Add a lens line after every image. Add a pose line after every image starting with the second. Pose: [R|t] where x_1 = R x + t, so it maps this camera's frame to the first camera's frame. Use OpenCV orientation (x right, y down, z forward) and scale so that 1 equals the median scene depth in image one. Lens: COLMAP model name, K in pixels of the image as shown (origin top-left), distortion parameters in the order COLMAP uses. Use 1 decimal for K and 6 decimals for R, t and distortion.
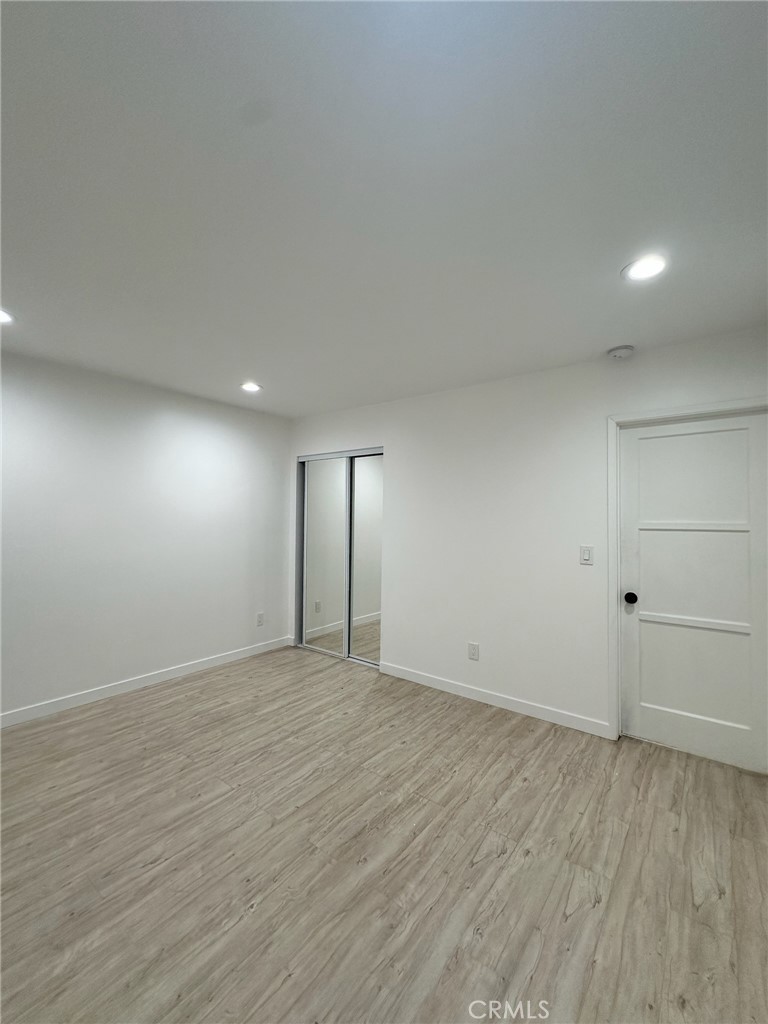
lens RADIAL K [[418.9, 0, 388.1], [0, 418.9, 521.1], [0, 0, 1]] dist [-0.004209, 0.001099]
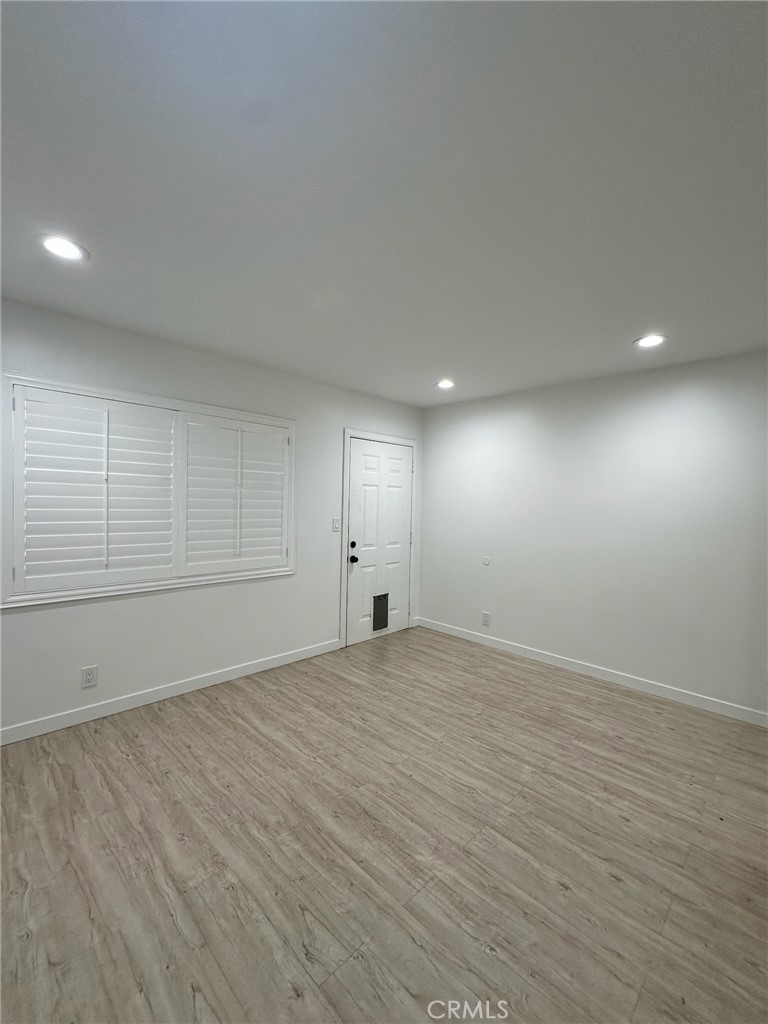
lens RADIAL K [[418.9, 0, 378.4], [0, 418.9, 521.2], [0, 0, 1]] dist [-0.004209, 0.001099]
pose [[-0.119375, 0.036094, -0.992193, 0.771095], [-0.037768, 0.998451, 0.040866, -0.008457], [0.992131, 0.042352, -0.117827, 0.939190]]
